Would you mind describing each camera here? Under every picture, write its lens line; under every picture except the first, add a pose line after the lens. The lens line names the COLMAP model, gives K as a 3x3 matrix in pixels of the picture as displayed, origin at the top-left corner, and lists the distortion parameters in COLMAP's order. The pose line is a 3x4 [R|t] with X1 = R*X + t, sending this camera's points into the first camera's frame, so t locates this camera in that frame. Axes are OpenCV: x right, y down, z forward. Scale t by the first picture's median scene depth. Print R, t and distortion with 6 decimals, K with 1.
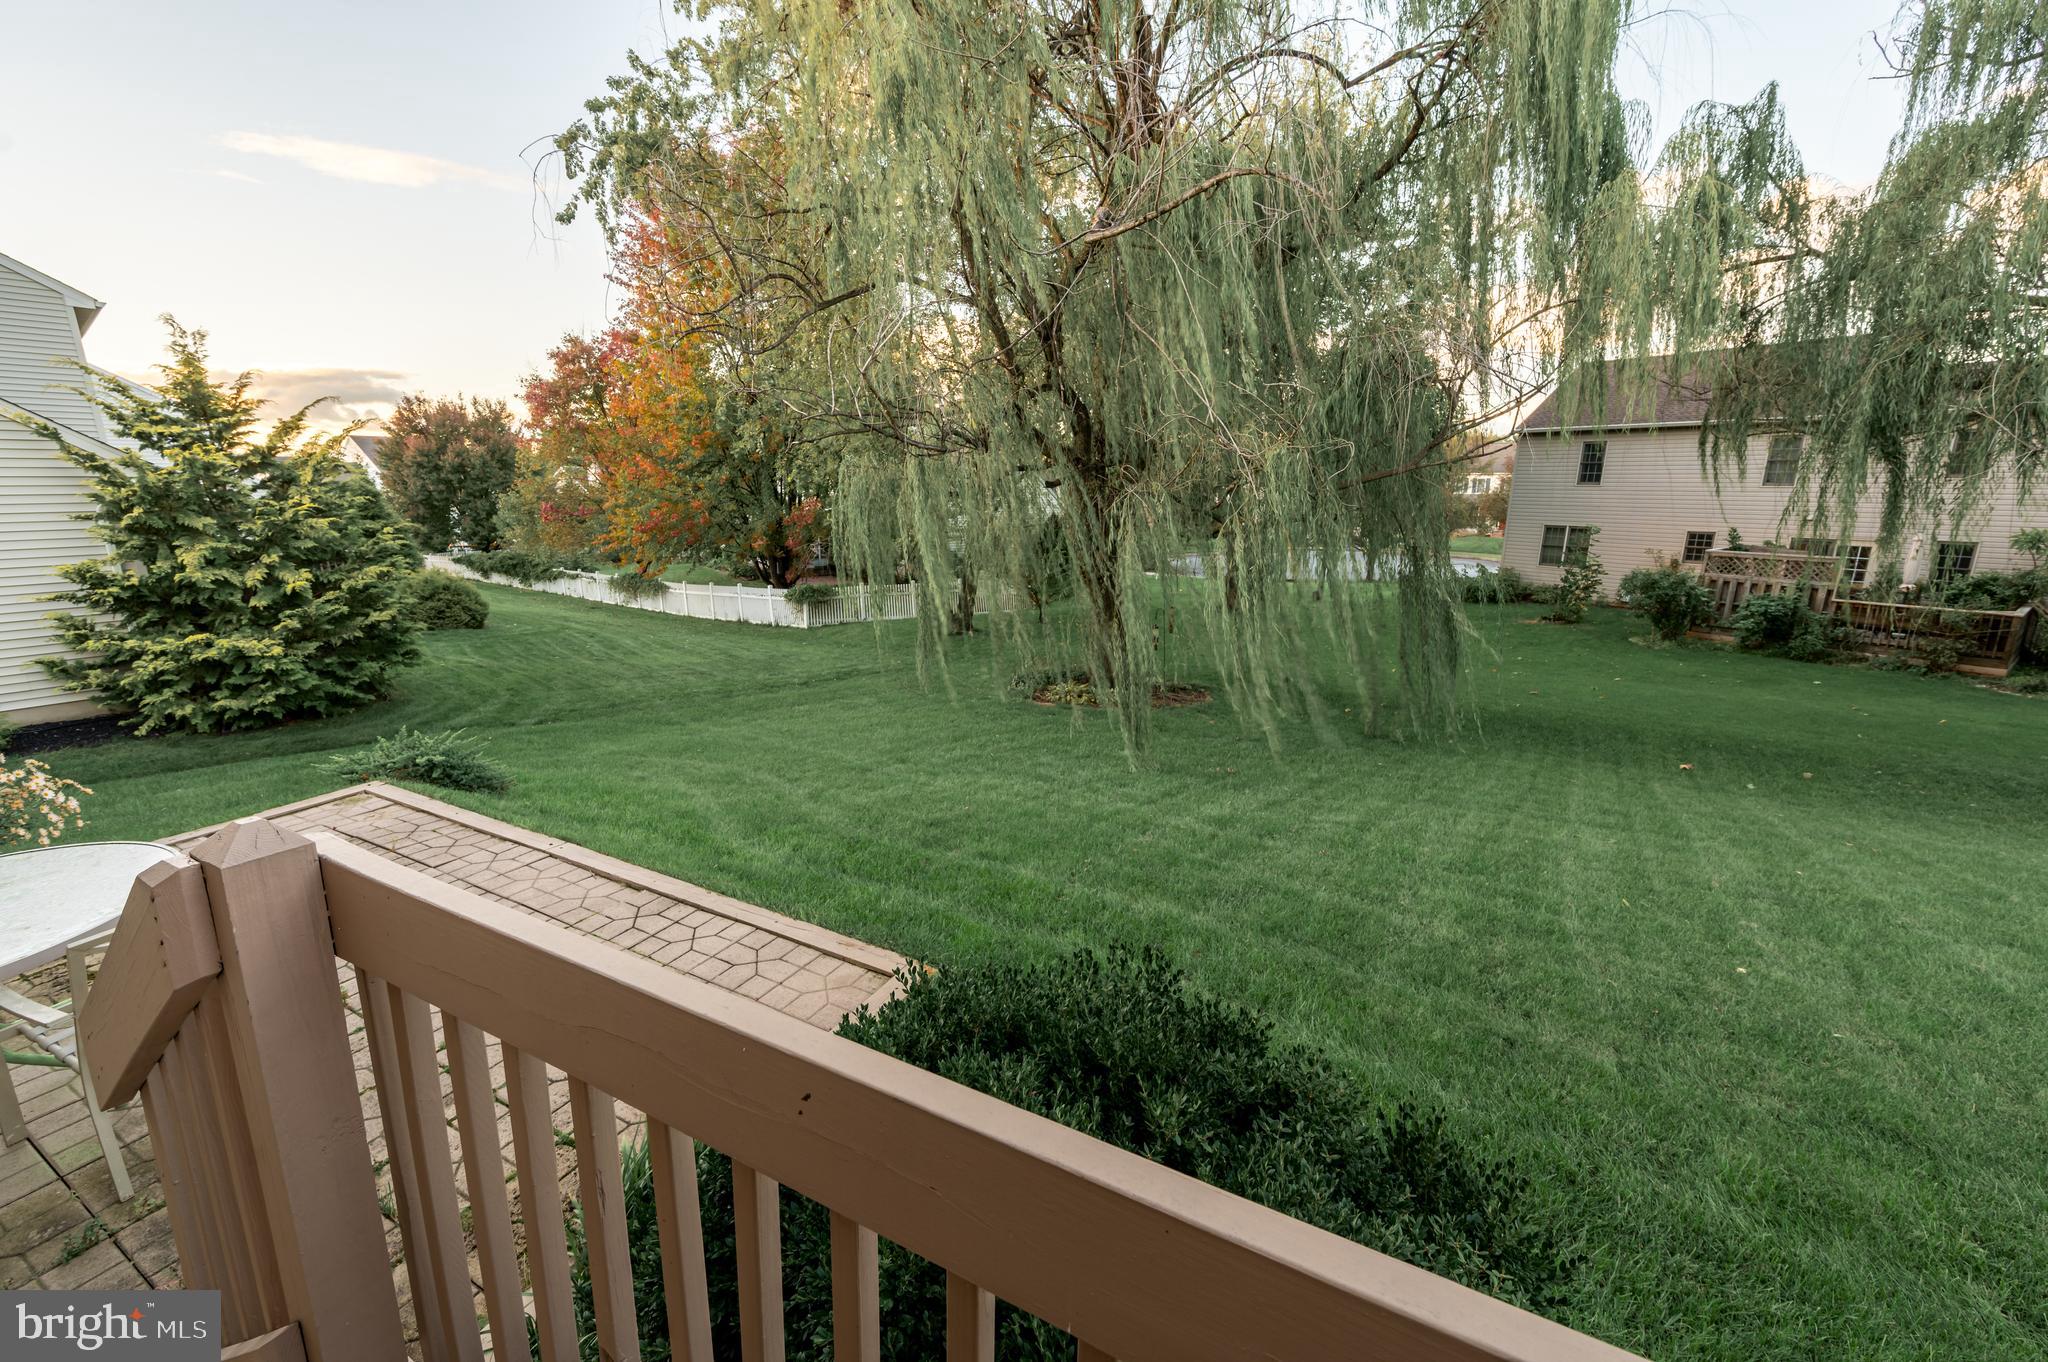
lens RADIAL K [[827.5, 0, 1025.6], [0, 827.5, 648.9], [0, 0, 1]] dist [0.001077, 0.000116]
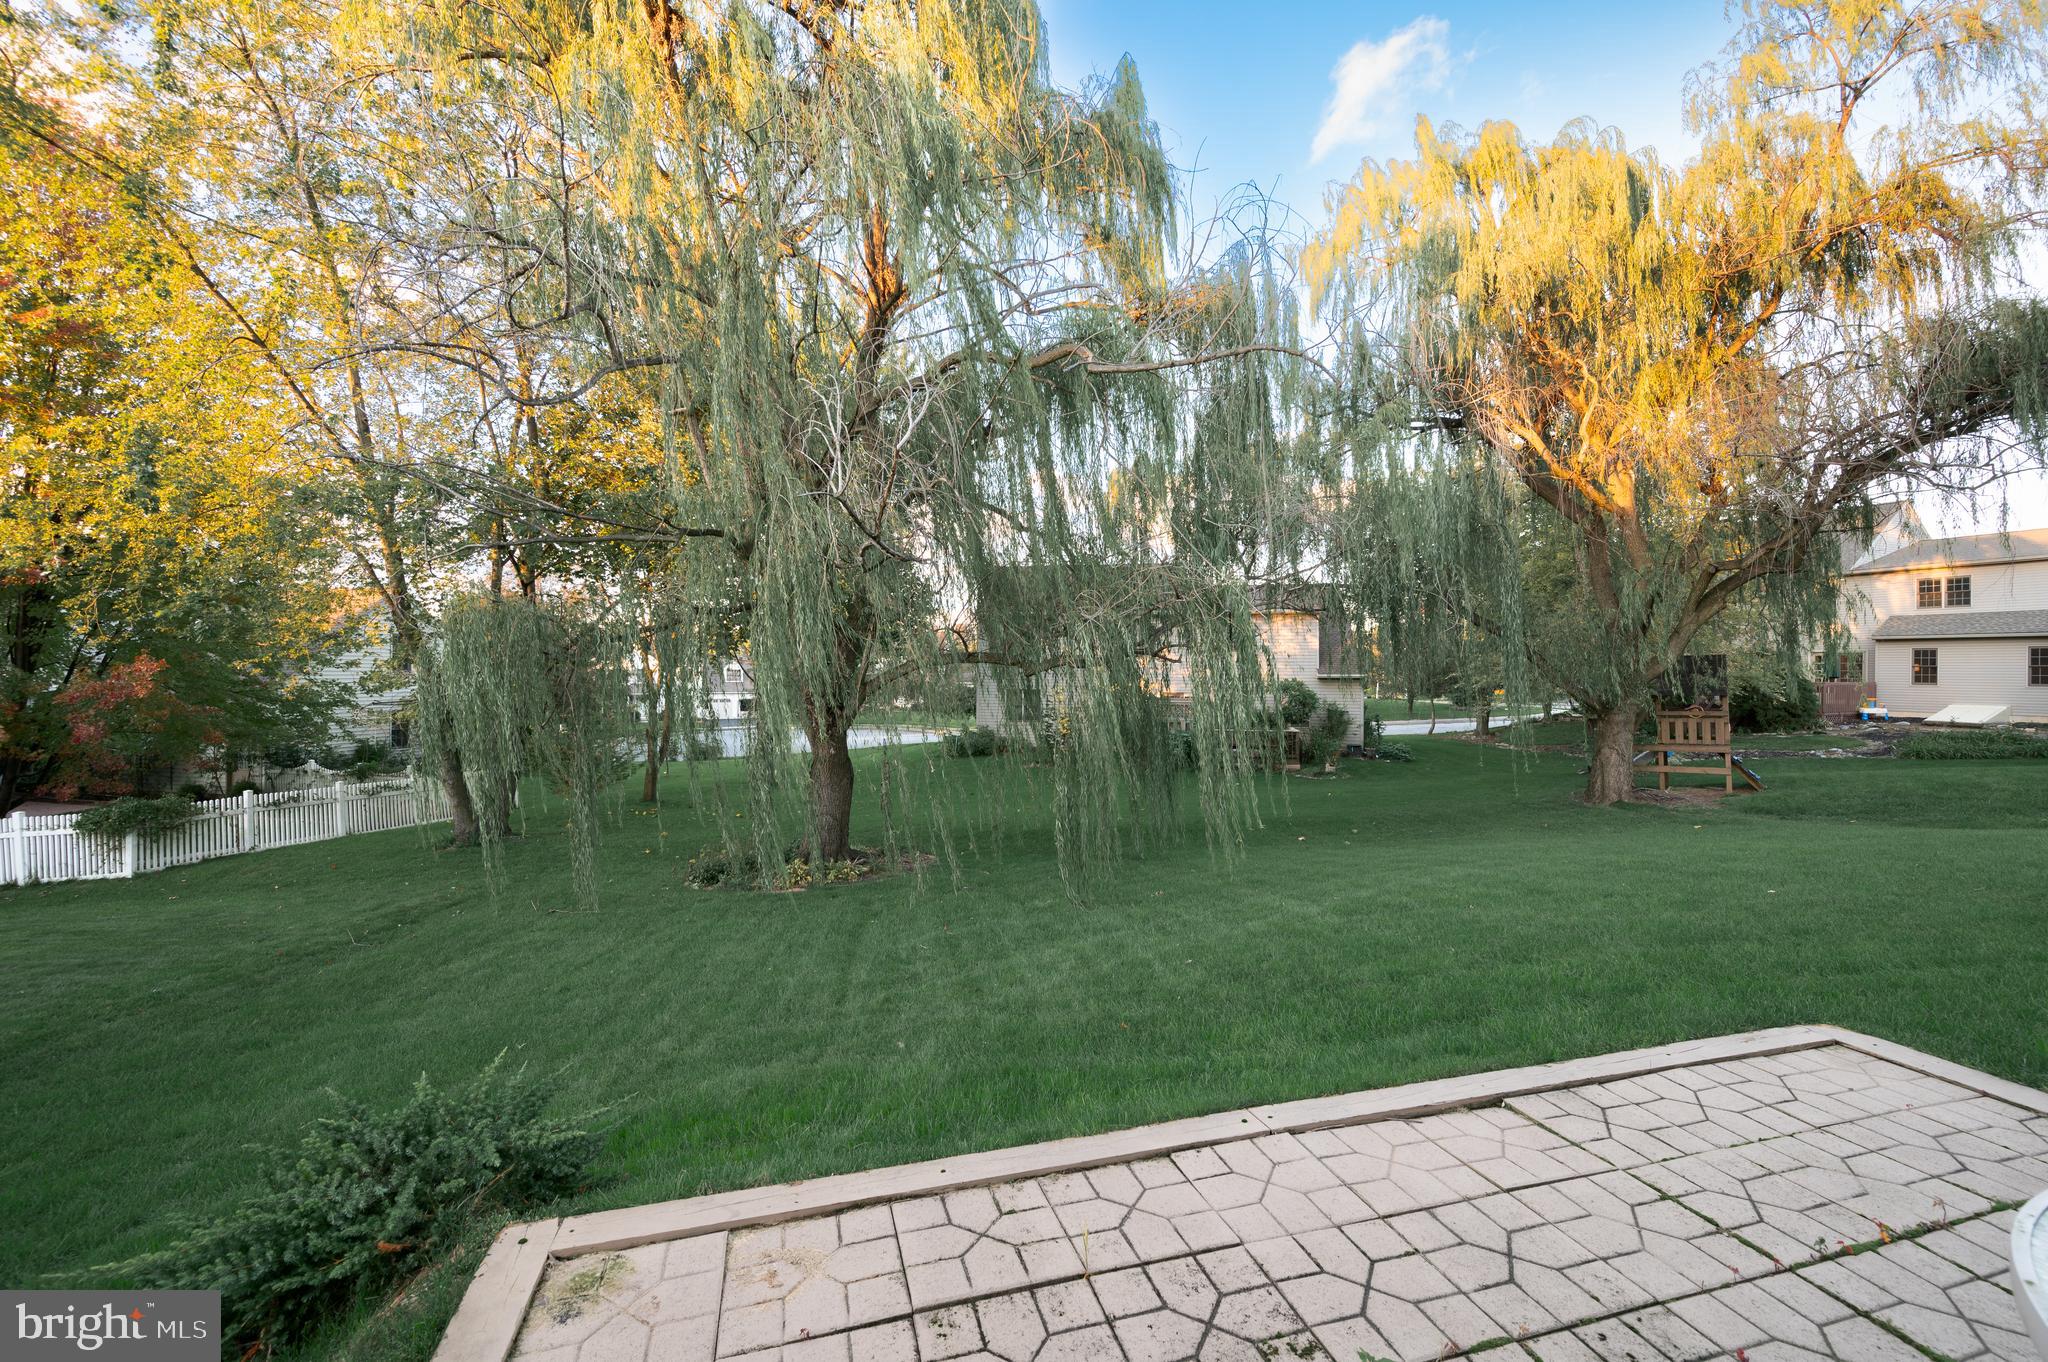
lens RADIAL K [[827.5, 0, 1025.6], [0, 827.5, 648.9], [0, 0, 1]] dist [0.001077, 0.000116]
pose [[0.721793, 0.013258, 0.691982, -0.934445], [0.139624, 0.976471, -0.164348, 0.006931], [-0.677879, 0.215243, 0.702959, 0.585639]]
